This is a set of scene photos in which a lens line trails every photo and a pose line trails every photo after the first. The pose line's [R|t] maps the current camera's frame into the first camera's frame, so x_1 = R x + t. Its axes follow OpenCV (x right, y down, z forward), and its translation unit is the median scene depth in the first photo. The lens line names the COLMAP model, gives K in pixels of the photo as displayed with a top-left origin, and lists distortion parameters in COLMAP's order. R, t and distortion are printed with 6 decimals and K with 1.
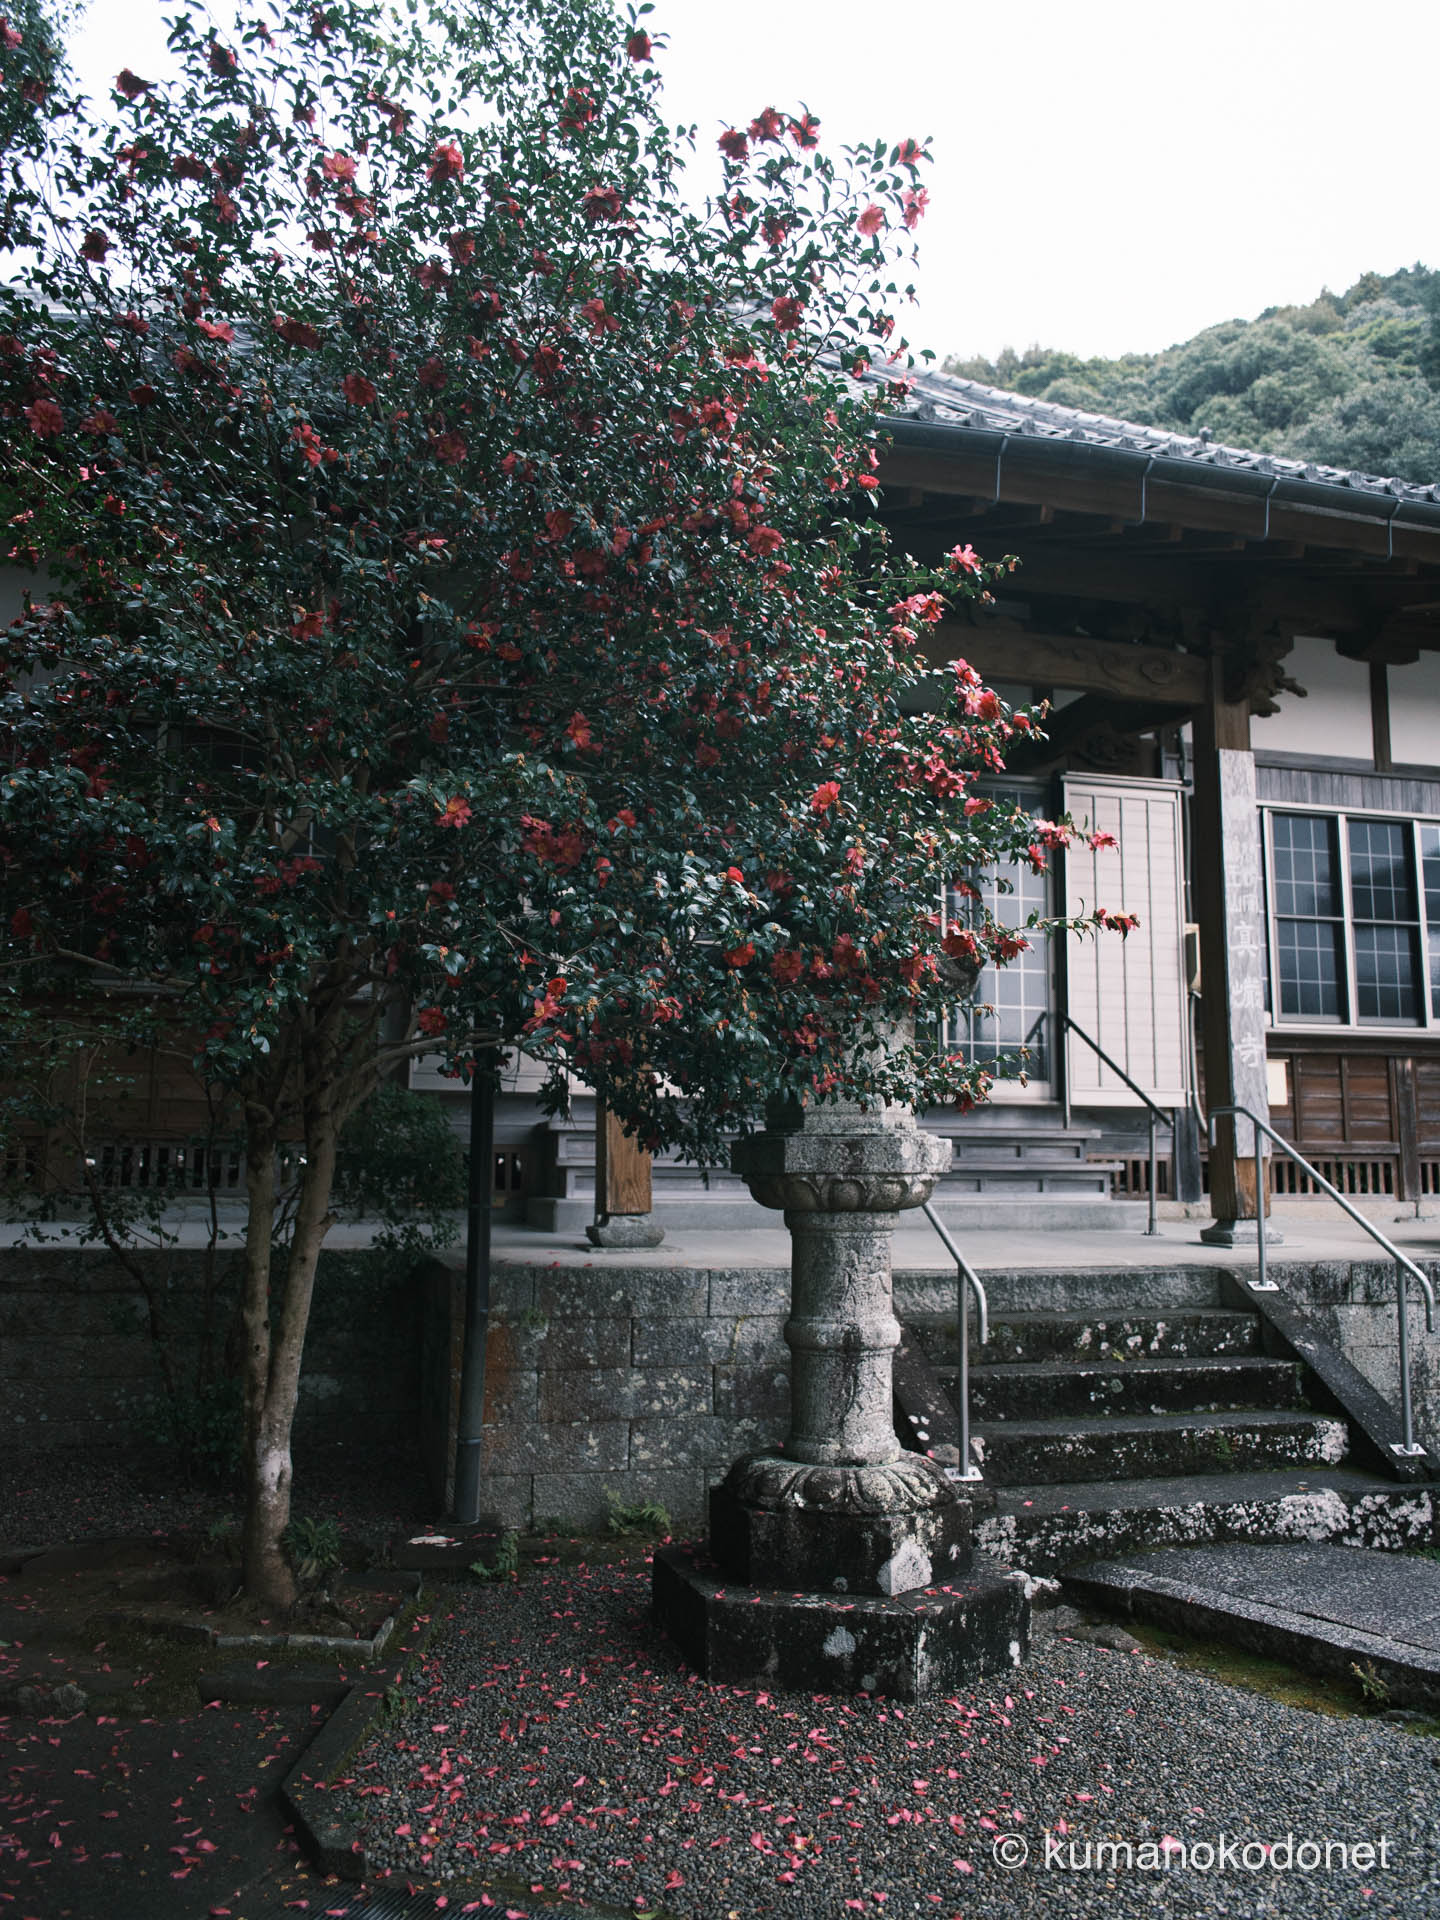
lens RADIAL K [[1590.7, 0, 720.0], [0, 1590.7, 960.0], [0, 0, 1]] dist [-0.022717, -0.002783]
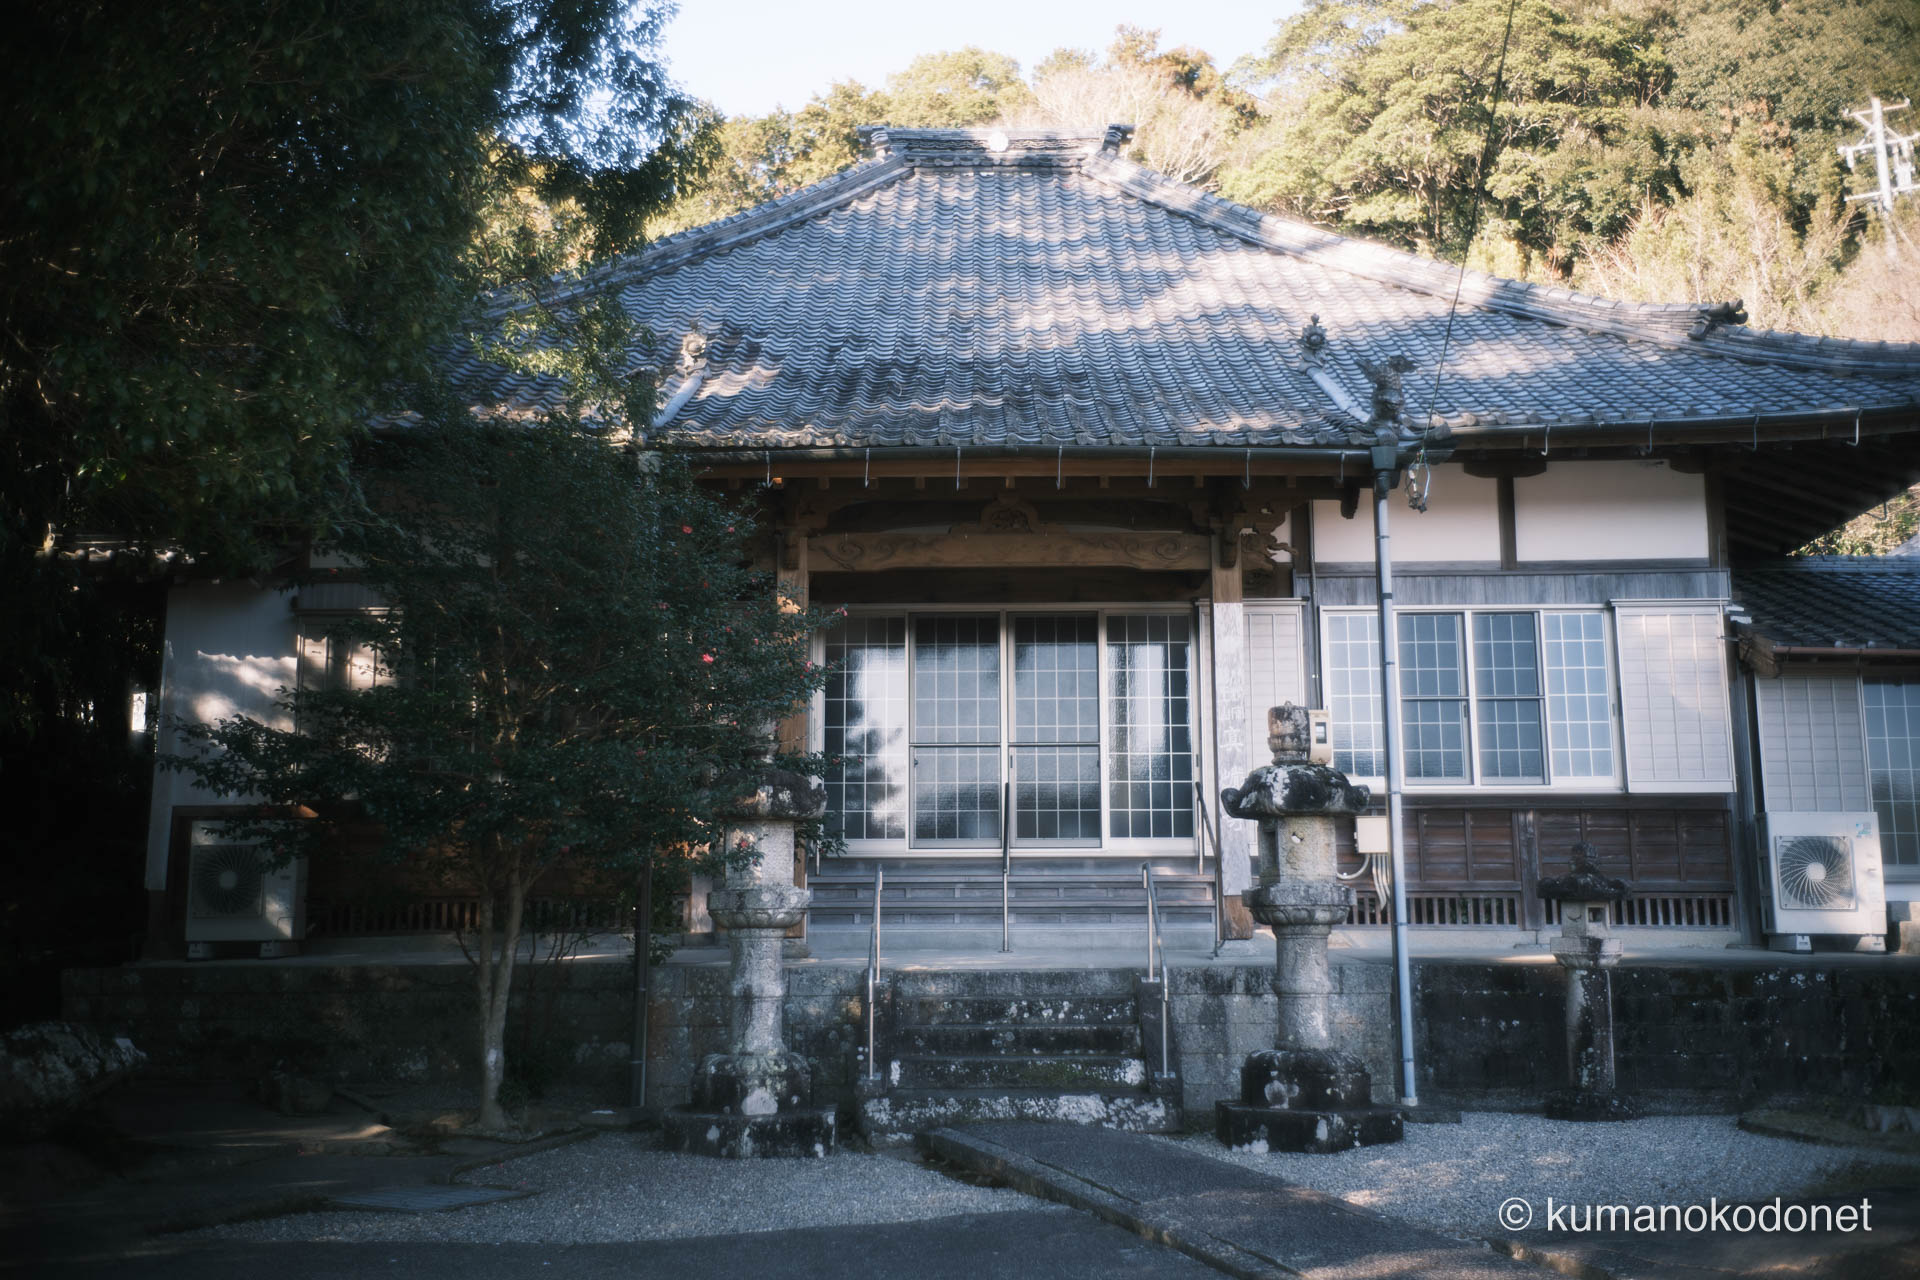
lens RADIAL K [[1871.5, 0, 960.9], [0, 1871.5, 633.7], [0, 0, 1]] dist [0.049467, -0.003006]
pose [[0.962953, -0.051373, -0.264732, 0.790766], [0.046806, 0.998627, -0.023535, -0.114763], [0.265577, 0.010272, 0.964035, -0.964619]]
